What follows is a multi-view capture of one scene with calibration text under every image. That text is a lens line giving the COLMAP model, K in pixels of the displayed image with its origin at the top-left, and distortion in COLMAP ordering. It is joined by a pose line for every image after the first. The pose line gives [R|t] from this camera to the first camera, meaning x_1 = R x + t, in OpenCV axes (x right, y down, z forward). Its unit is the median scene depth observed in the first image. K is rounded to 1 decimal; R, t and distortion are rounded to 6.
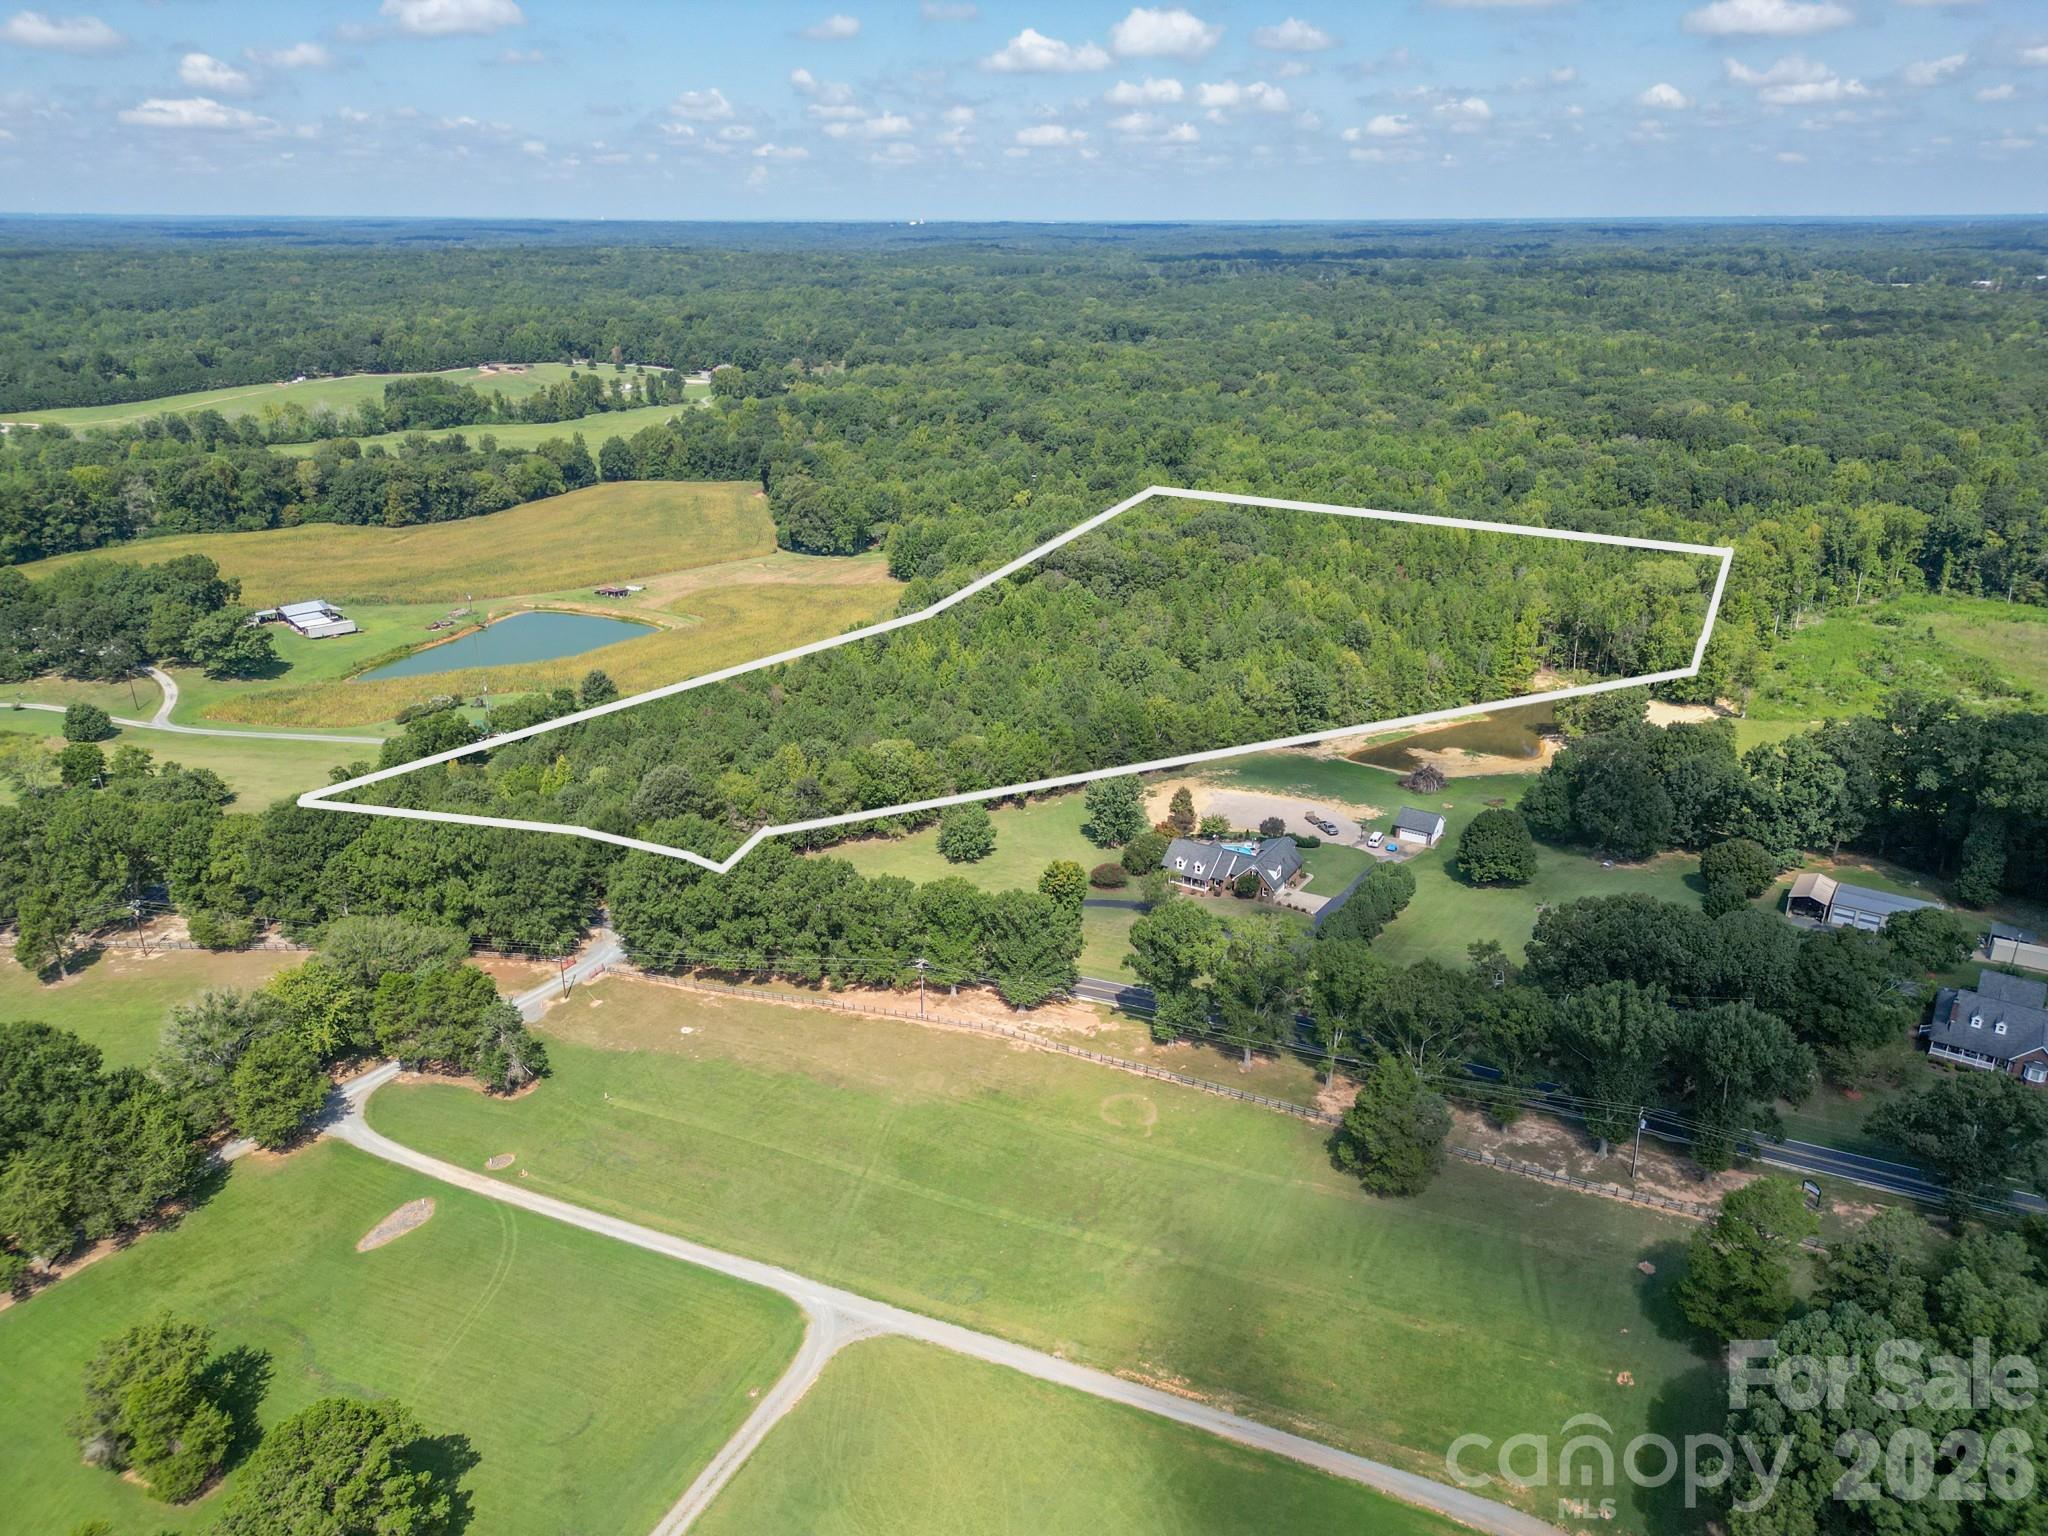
lens RADIAL K [[1437.3, 0, 1021.3], [0, 1437.3, 761.6], [0, 0, 1]] dist [0.068159, -0.059406]
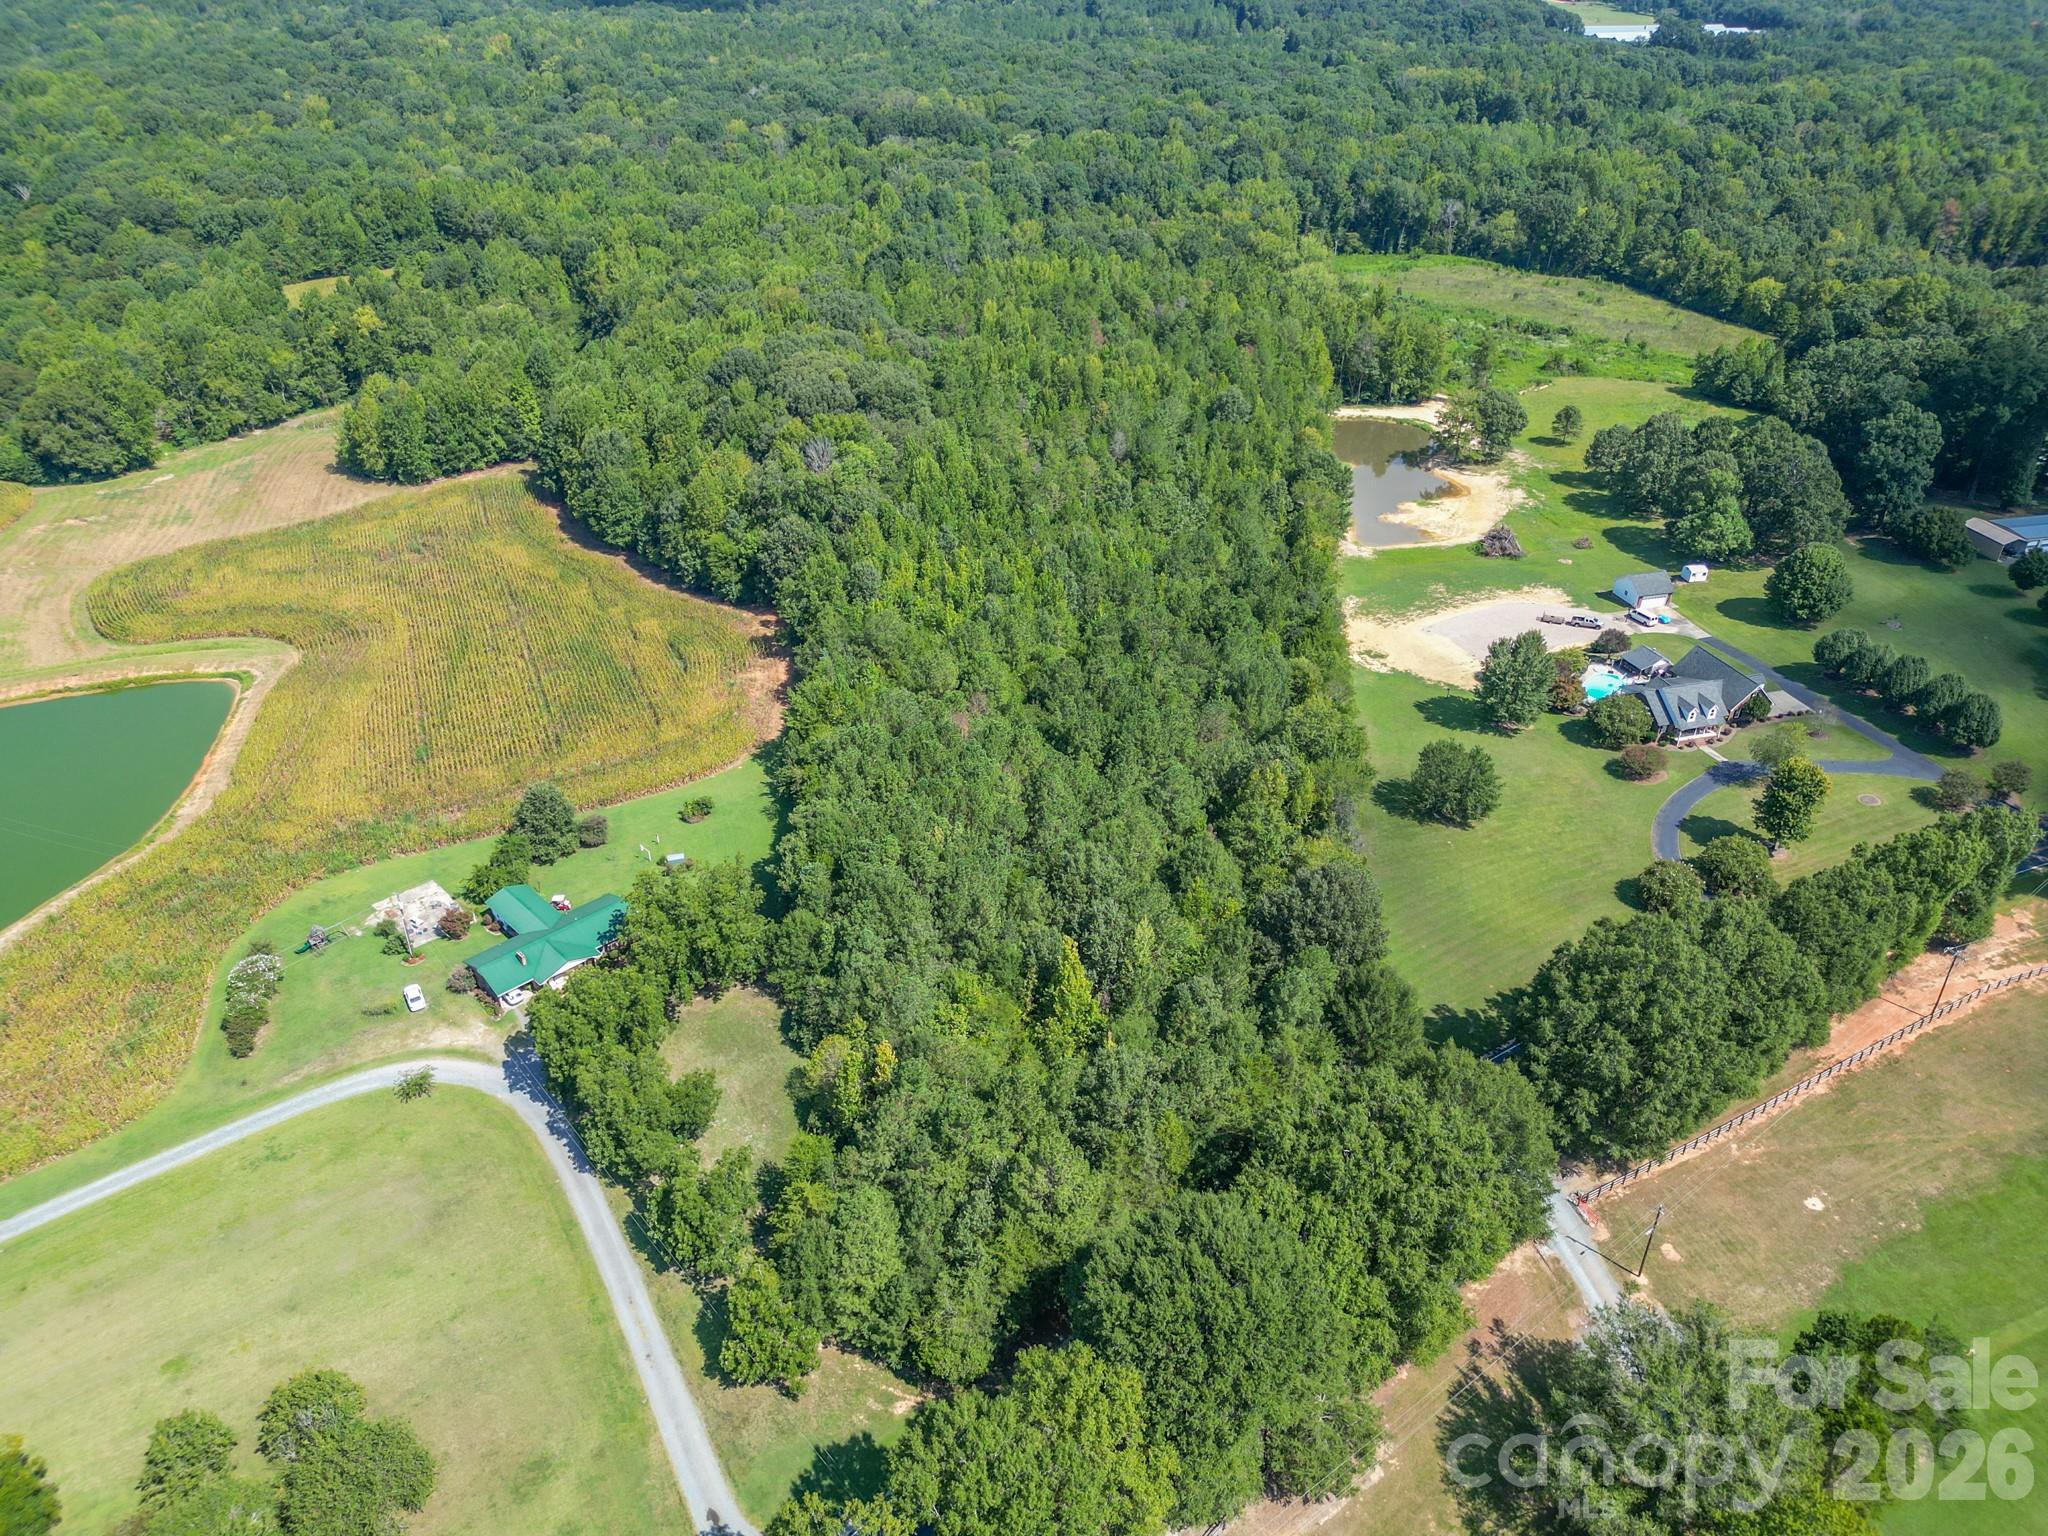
lens RADIAL K [[1437.3, 0, 1021.3], [0, 1437.3, 761.6], [0, 0, 1]] dist [0.068159, -0.059406]
pose [[0.671637, -0.381216, 0.635278, -0.279124], [0.255535, 0.924043, 0.284337, -0.097595], [-0.695417, -0.028636, 0.718035, 0.260429]]
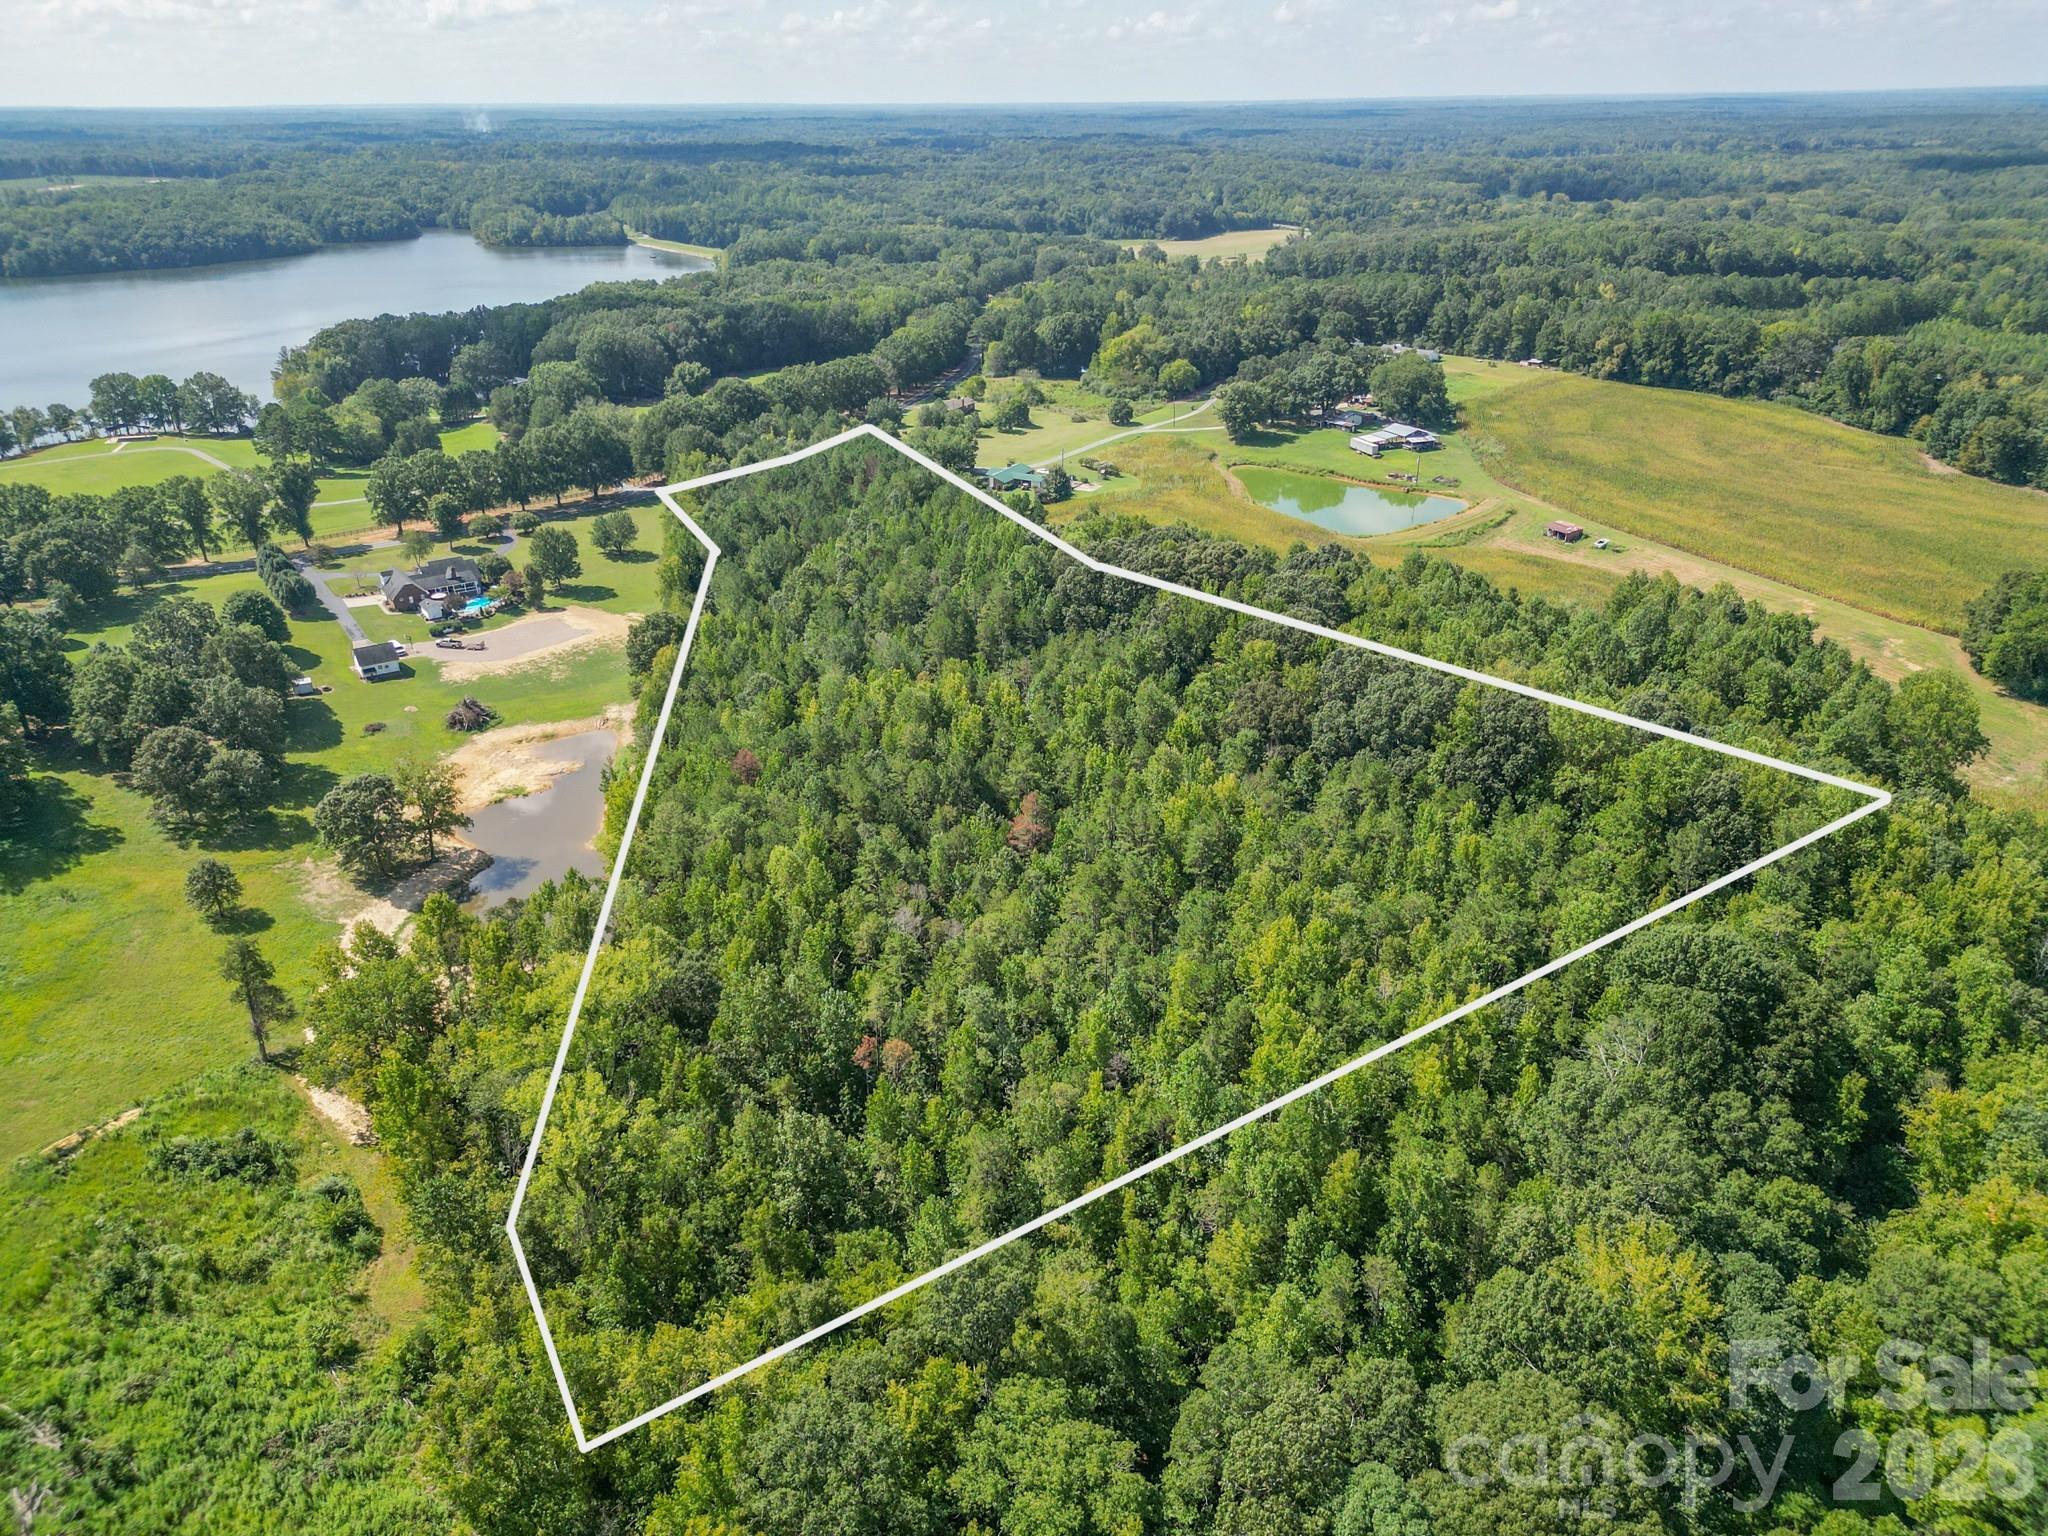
lens RADIAL K [[1437.3, 0, 1021.3], [0, 1437.3, 761.6], [0, 0, 1]] dist [0.068159, -0.059406]
pose [[-0.401154, 0.385642, -0.830877, 0.431595], [-0.314702, 0.793827, 0.520386, -0.258163], [0.860255, 0.470233, -0.197084, 0.715290]]
